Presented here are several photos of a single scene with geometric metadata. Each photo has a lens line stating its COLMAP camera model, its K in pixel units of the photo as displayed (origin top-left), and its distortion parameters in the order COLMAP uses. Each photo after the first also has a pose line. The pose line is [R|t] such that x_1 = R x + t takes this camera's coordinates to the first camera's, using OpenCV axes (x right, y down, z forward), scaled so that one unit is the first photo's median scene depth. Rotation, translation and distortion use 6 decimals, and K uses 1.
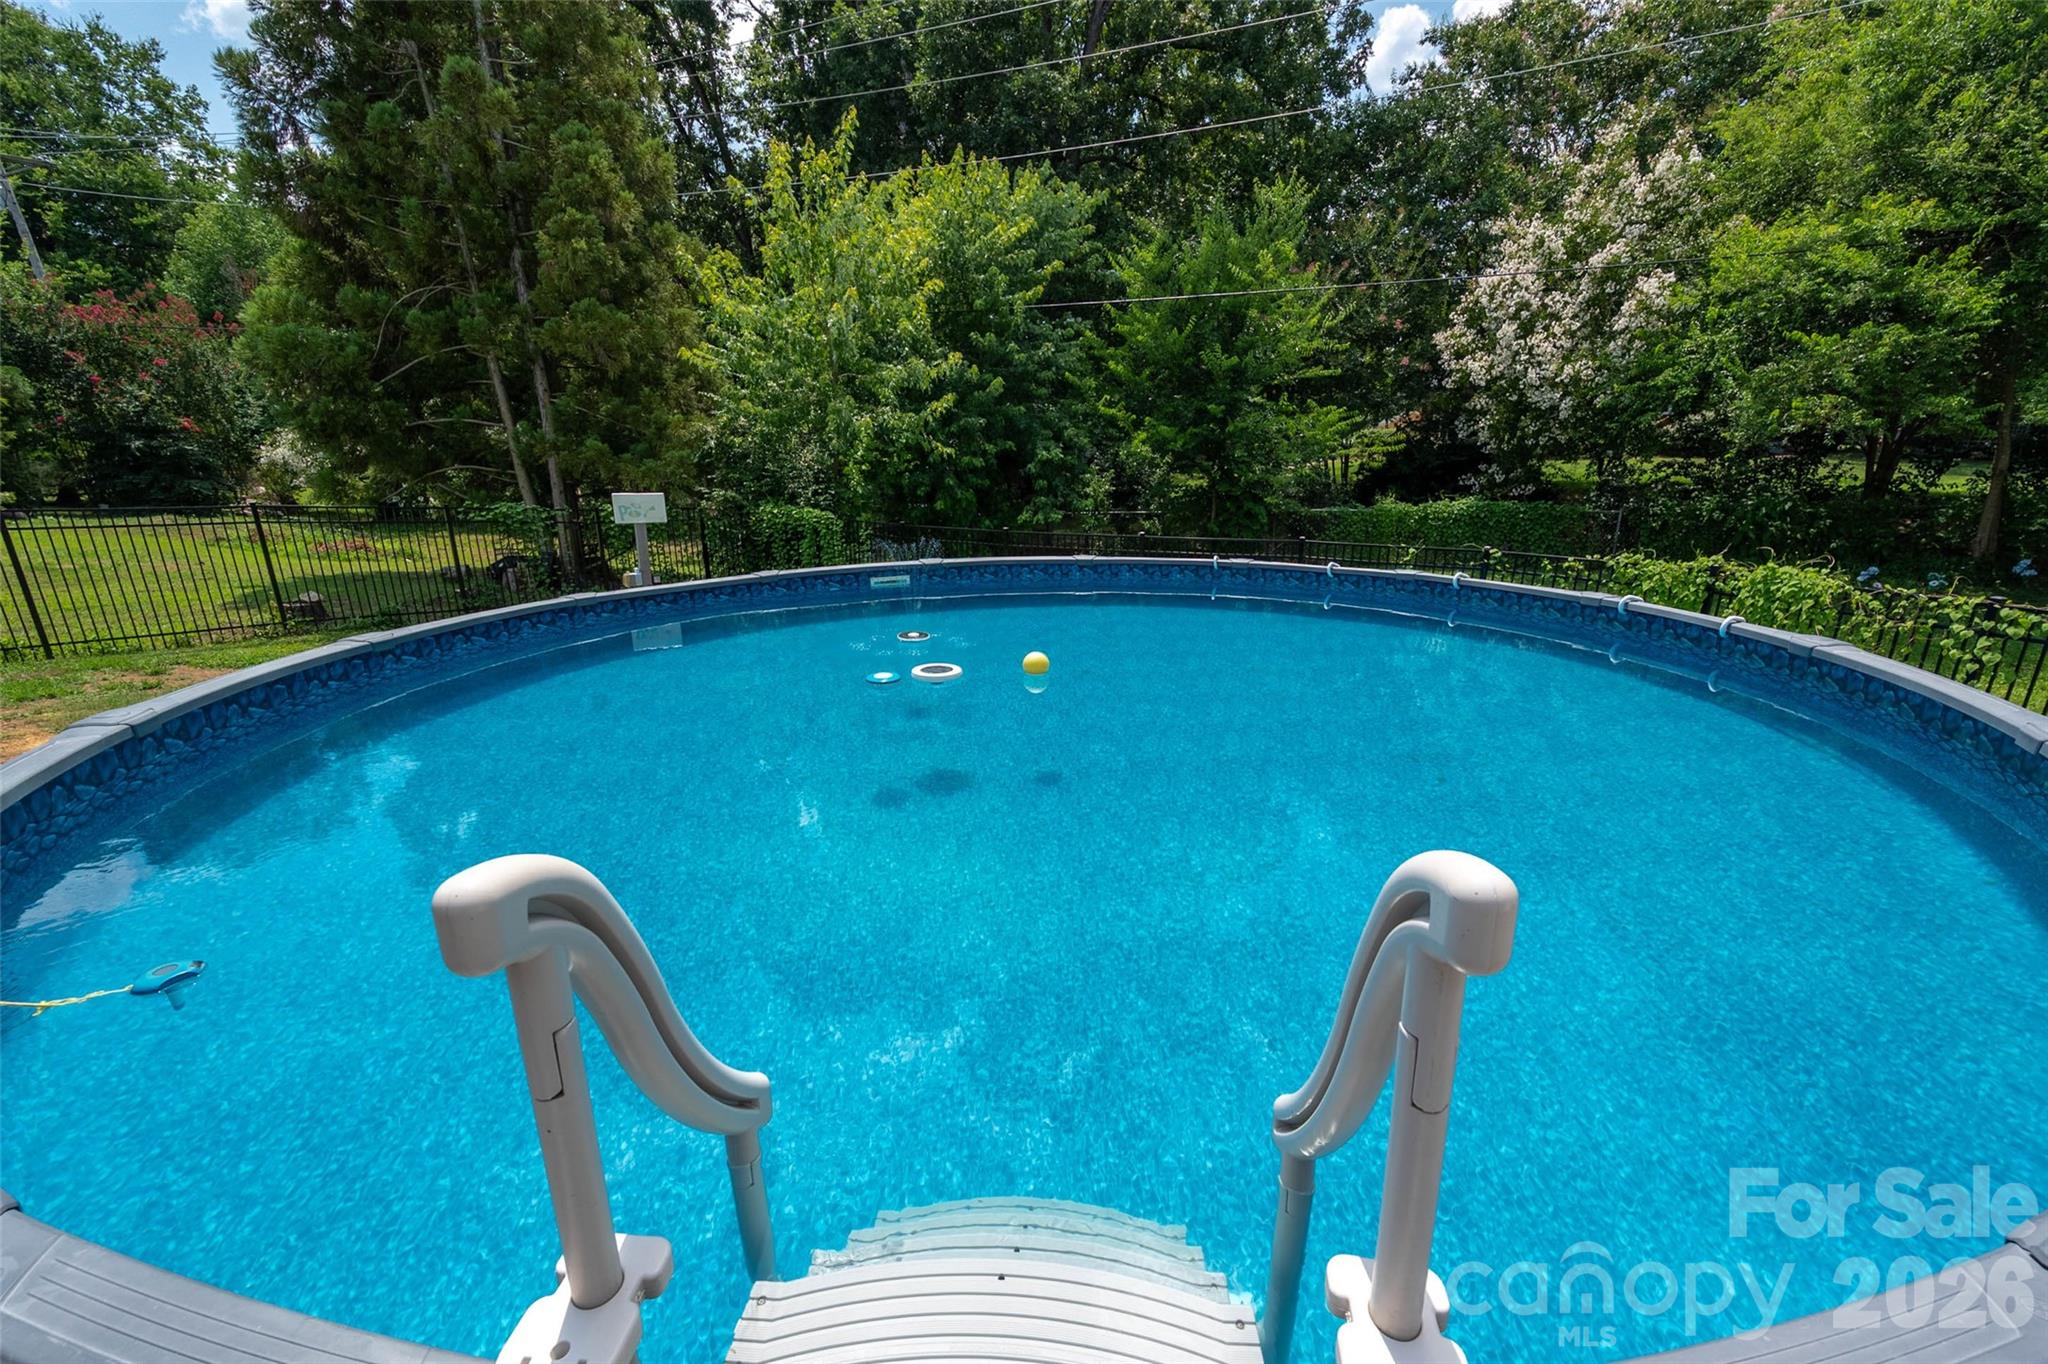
lens RADIAL K [[846.3, 0, 1039.0], [0, 846.3, 683.2], [0, 0, 1]] dist [0.001787, 0.000653]
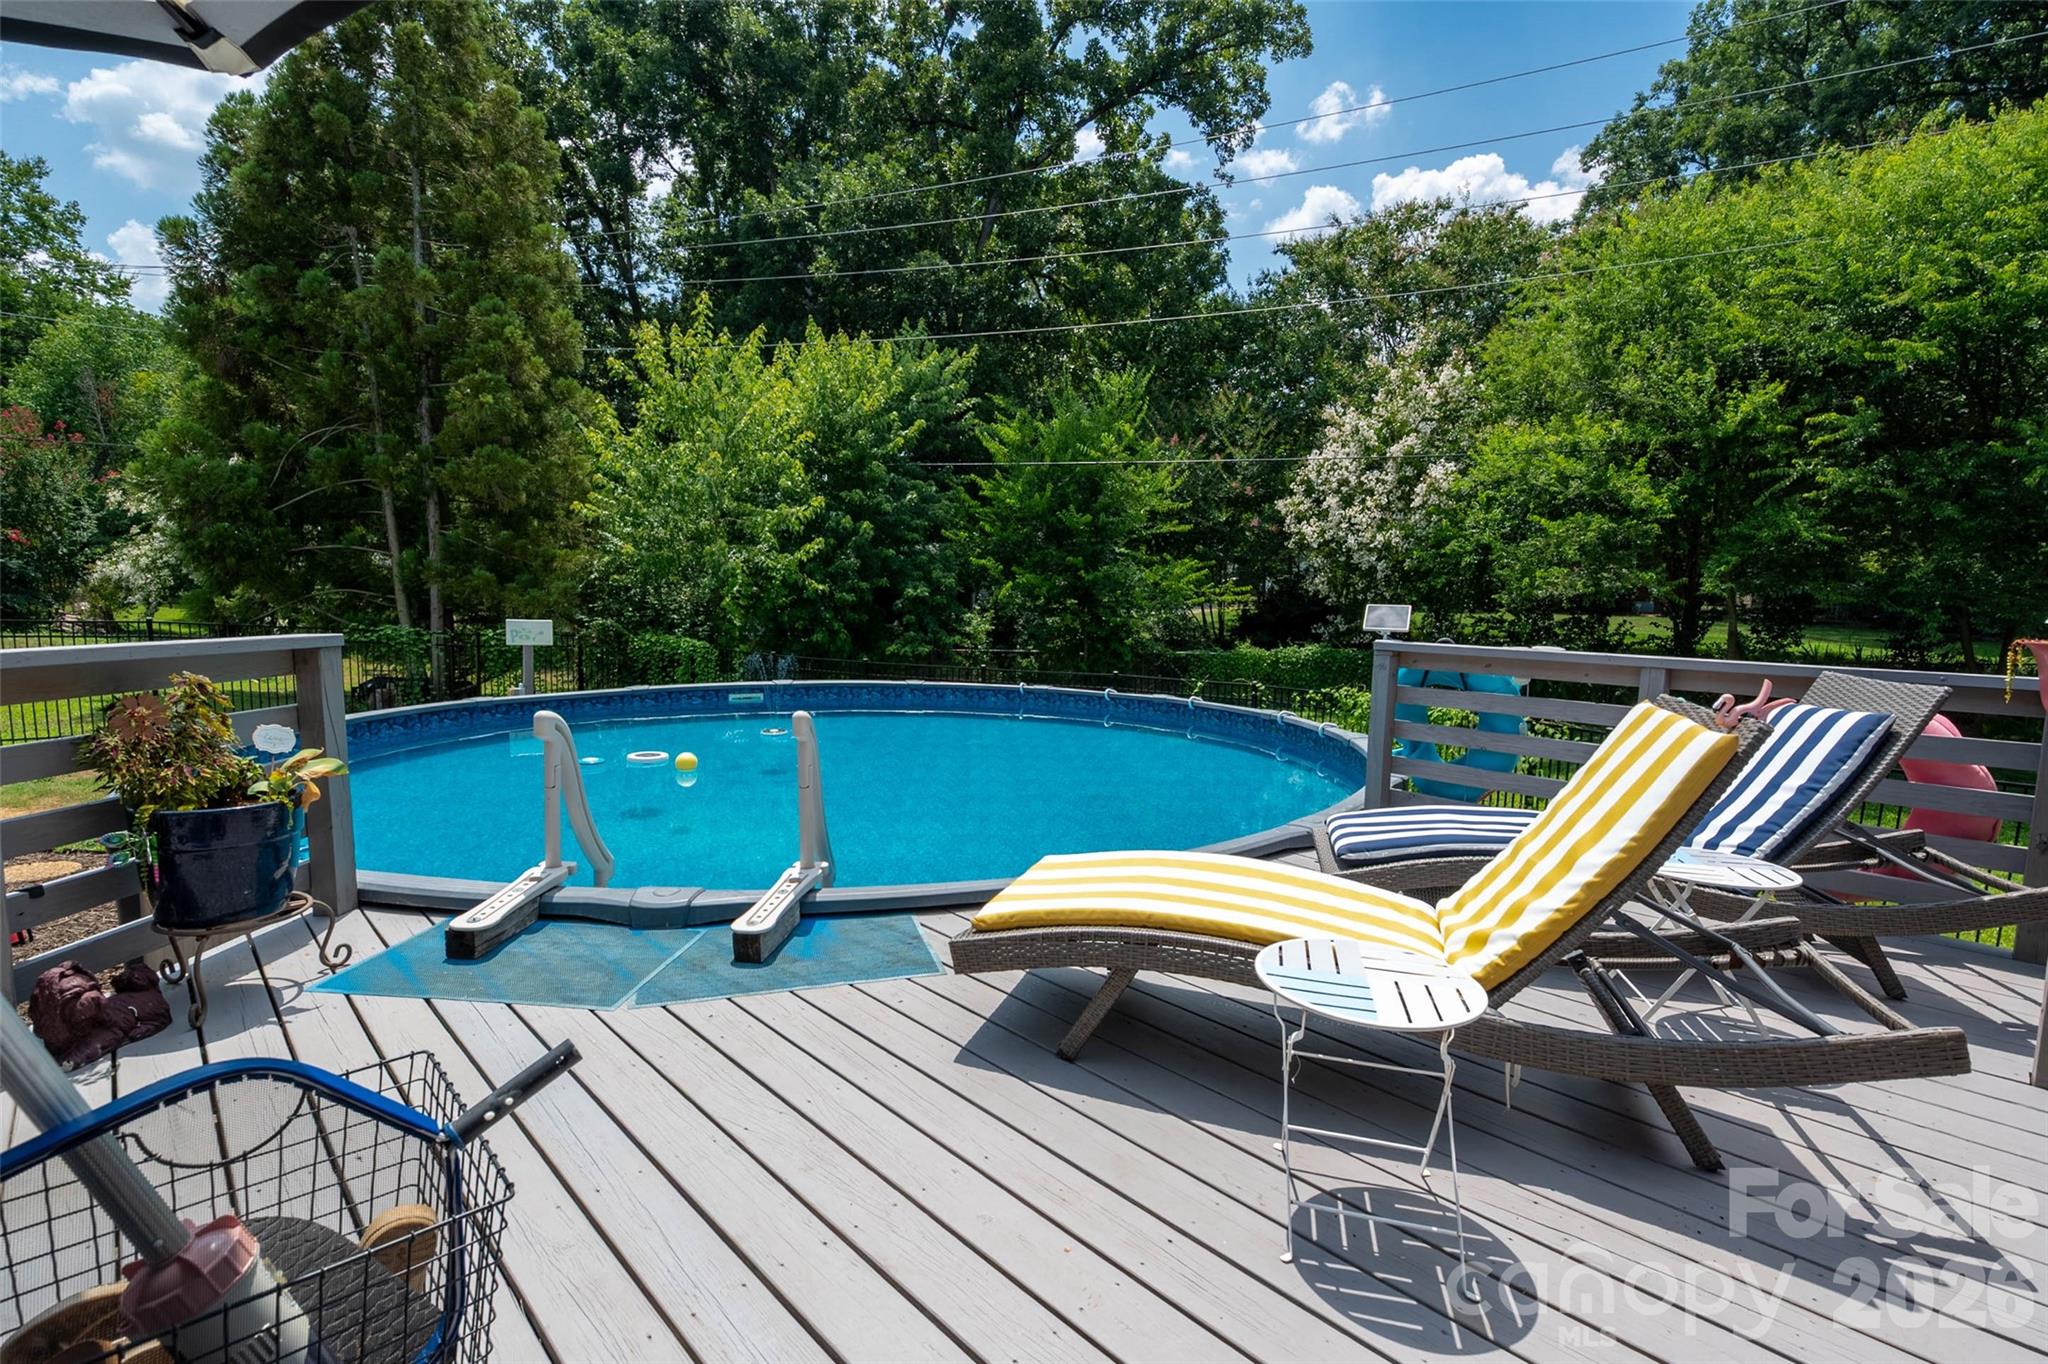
lens RADIAL K [[926.5, 0, 1039.6], [0, 926.5, 683.4], [0, 0, 1]] dist [0.004776, -0.000528]
pose [[0.995556, 0.020948, 0.091813, 0.055894], [-0.005405, 0.986049, -0.166367, 0.036155], [-0.094017, 0.165132, 0.981780, -0.155307]]
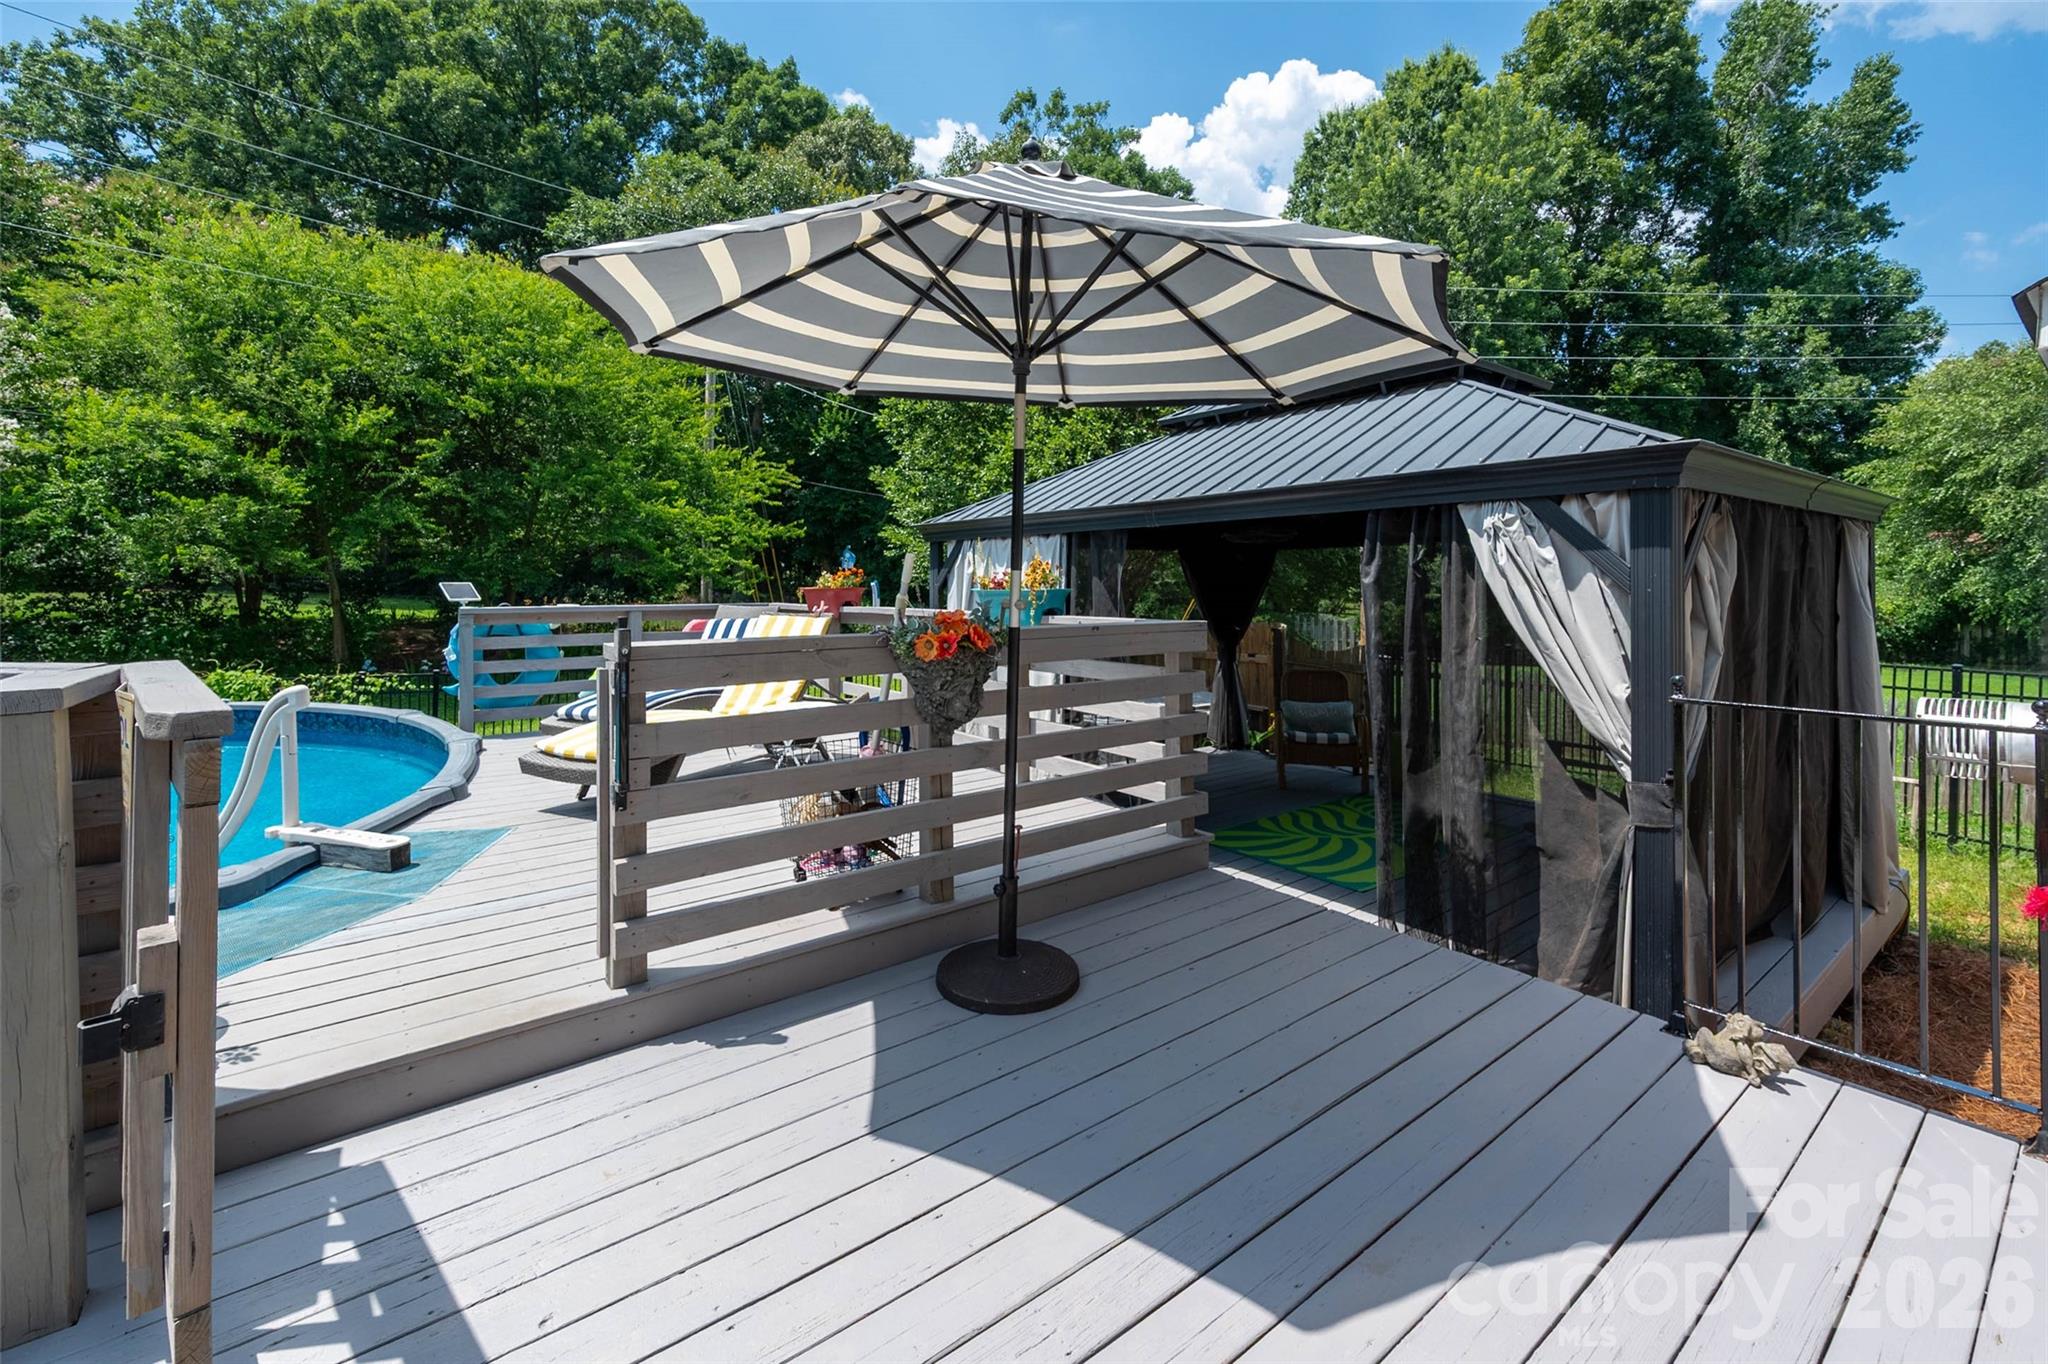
lens RADIAL K [[846.3, 0, 991.5], [0, 846.3, 598.2], [0, 0, 1]] dist [0.001787, 0.000653]
pose [[0.074783, -0.016136, 0.997069, -0.175719], [0.262263, 0.964988, -0.004054, 0.034406], [-0.962094, 0.261798, 0.076396, -0.144191]]
